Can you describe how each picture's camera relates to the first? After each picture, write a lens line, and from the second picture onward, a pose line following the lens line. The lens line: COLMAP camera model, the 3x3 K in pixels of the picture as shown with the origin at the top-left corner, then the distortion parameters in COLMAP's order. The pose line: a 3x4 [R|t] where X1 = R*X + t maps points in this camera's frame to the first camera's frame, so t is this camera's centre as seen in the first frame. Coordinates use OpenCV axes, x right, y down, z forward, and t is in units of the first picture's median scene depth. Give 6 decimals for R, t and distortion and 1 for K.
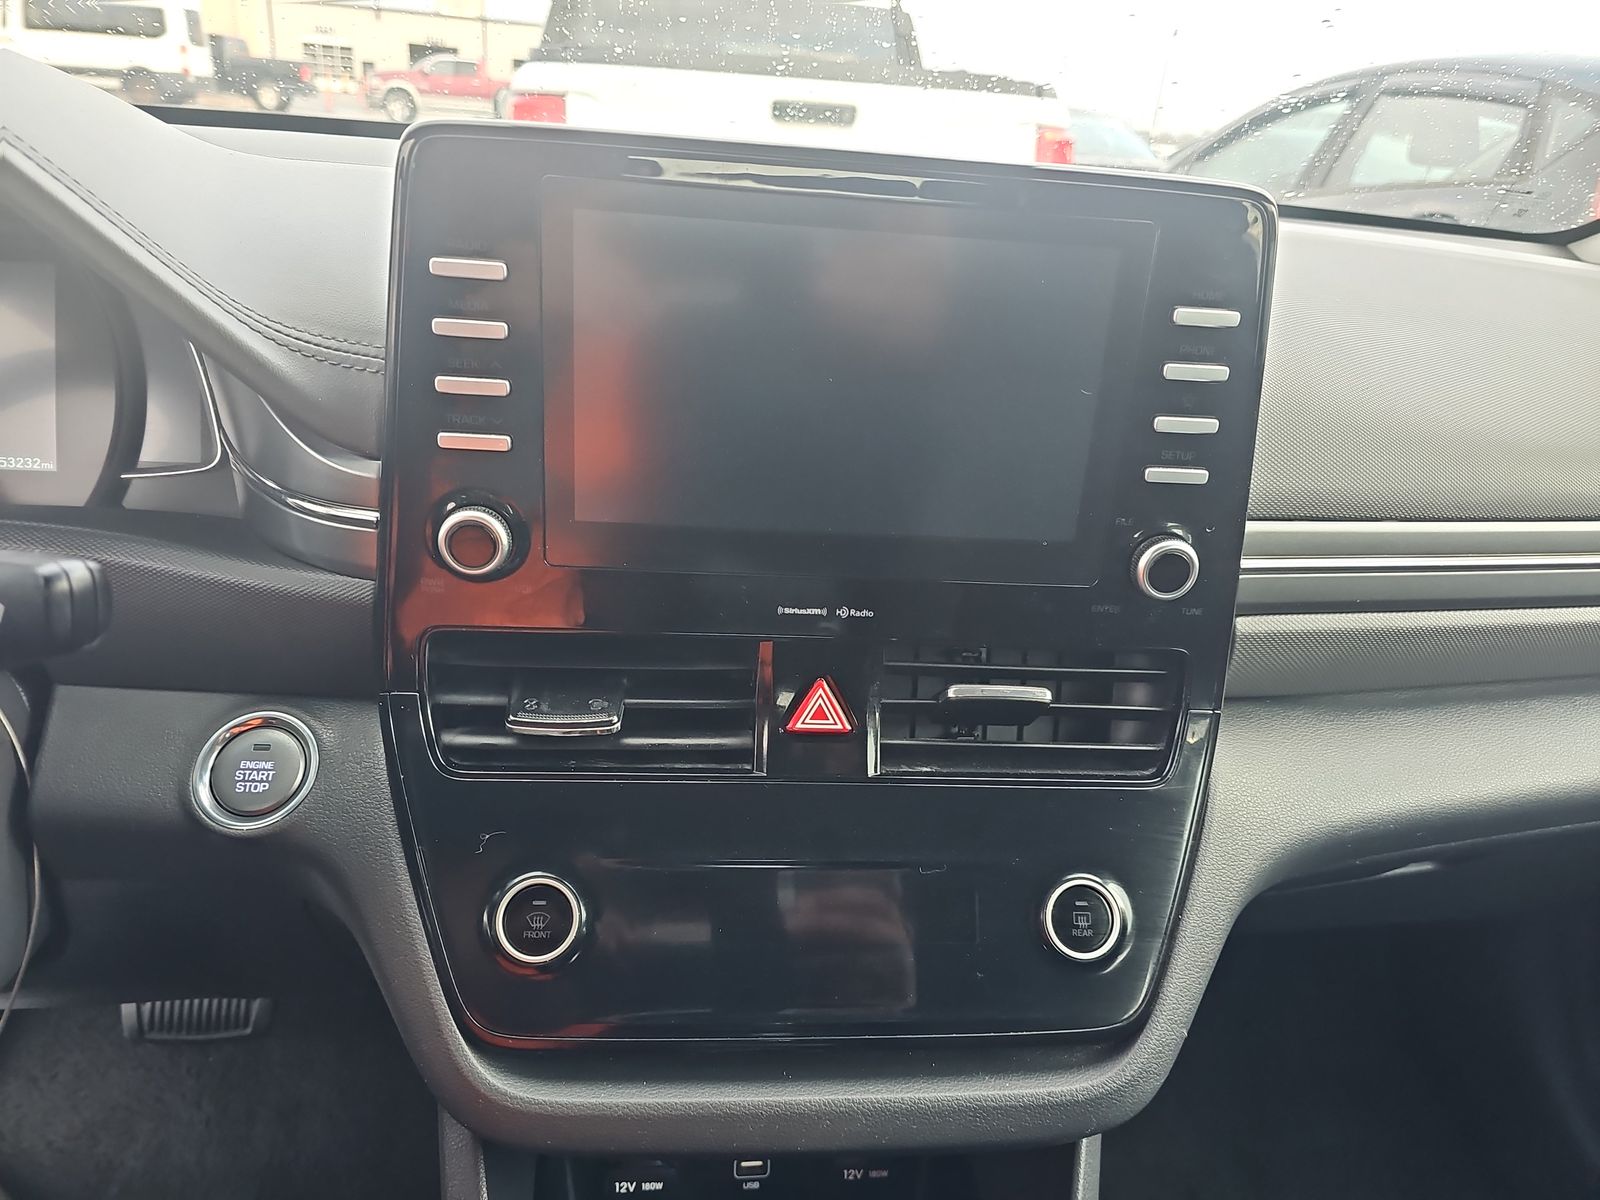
lens RADIAL K [[1085.2, 0, 800.0], [0, 1085.2, 600.0], [0, 0, 1]] dist [0.054109, -0.050633]
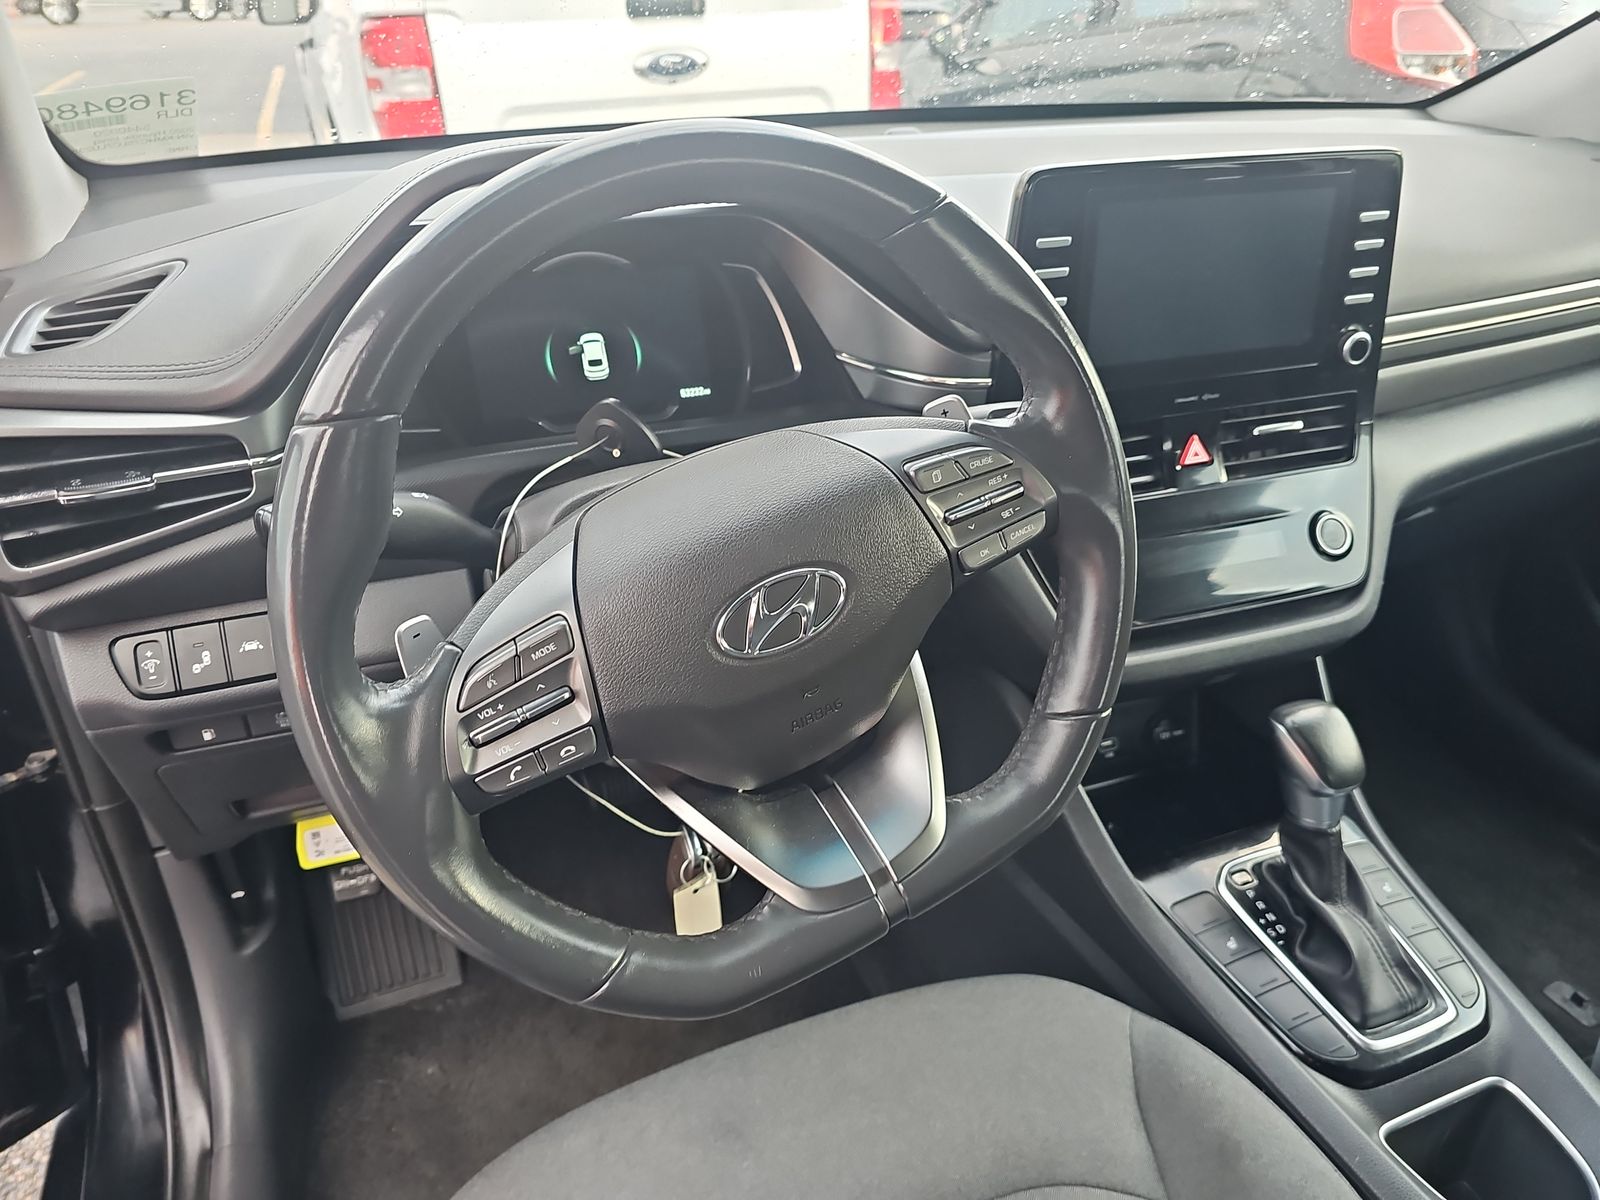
lens RADIAL K [[1085.2, 0, 800.0], [0, 1085.2, 600.0], [0, 0, 1]] dist [0.054109, -0.050633]
pose [[0.970637, -0.183591, 0.155431, -0.991580], [0.165538, 0.978609, 0.122155, 0.007346], [-0.174533, -0.092838, 0.980265, -0.769019]]
